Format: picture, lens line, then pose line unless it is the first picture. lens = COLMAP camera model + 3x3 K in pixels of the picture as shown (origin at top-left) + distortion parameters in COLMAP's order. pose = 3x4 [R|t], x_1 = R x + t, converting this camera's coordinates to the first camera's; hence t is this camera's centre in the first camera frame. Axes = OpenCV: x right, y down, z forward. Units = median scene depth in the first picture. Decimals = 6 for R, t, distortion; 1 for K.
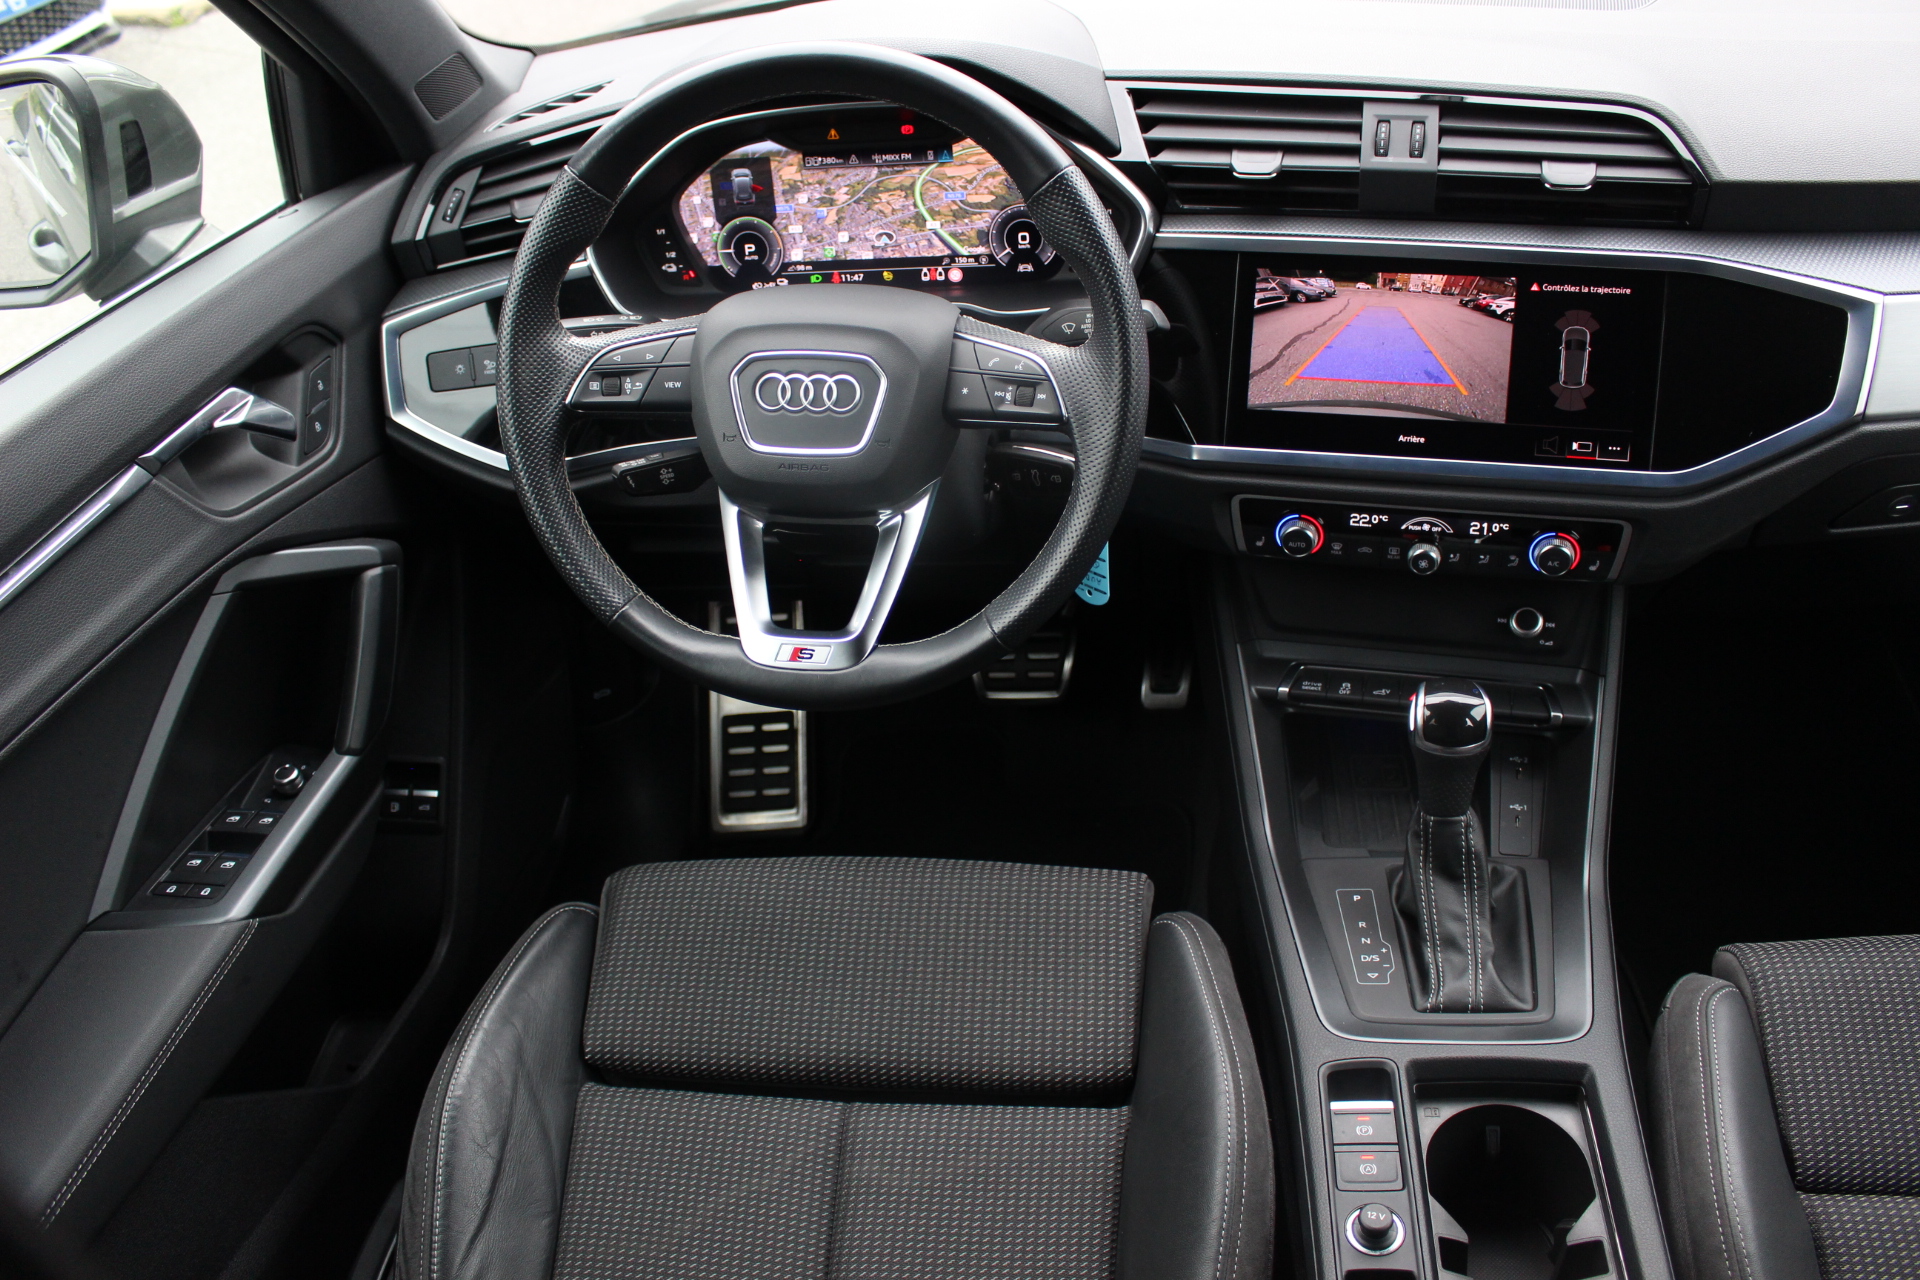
lens RADIAL K [[1657.3, 0, 960.0], [0, 1657.3, 640.0], [0, 0, 1]] dist [-0.153317, 0.148663]
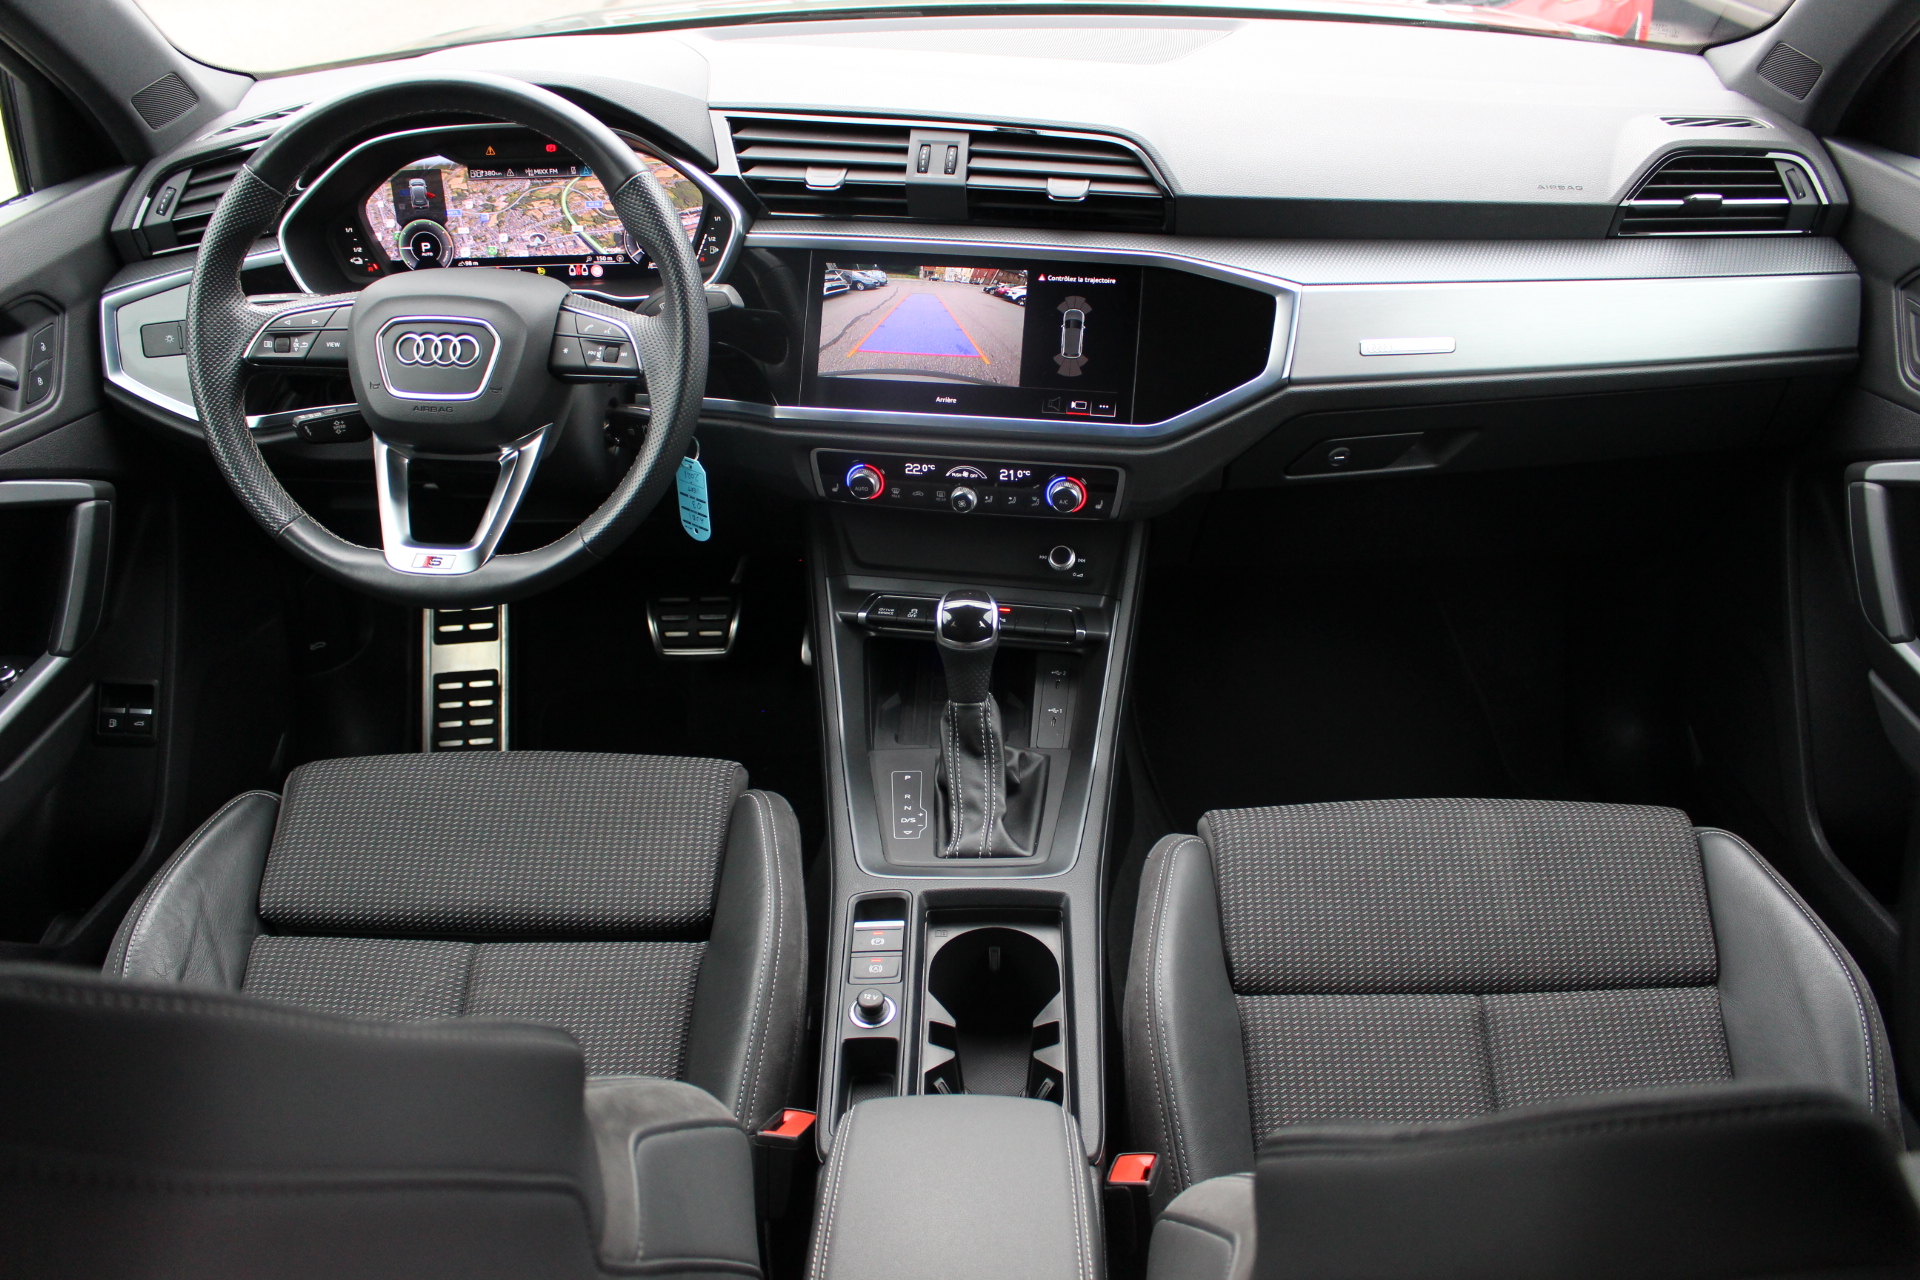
lens RADIAL K [[1657.3, 0, 960.0], [0, 1657.3, 640.0], [0, 0, 1]] dist [-0.153317, 0.148663]
pose [[0.994452, 0.004589, 0.105091, 0.153860], [-0.000891, 0.999380, -0.035205, 0.100279], [-0.105188, 0.034916, 0.993839, -0.229036]]
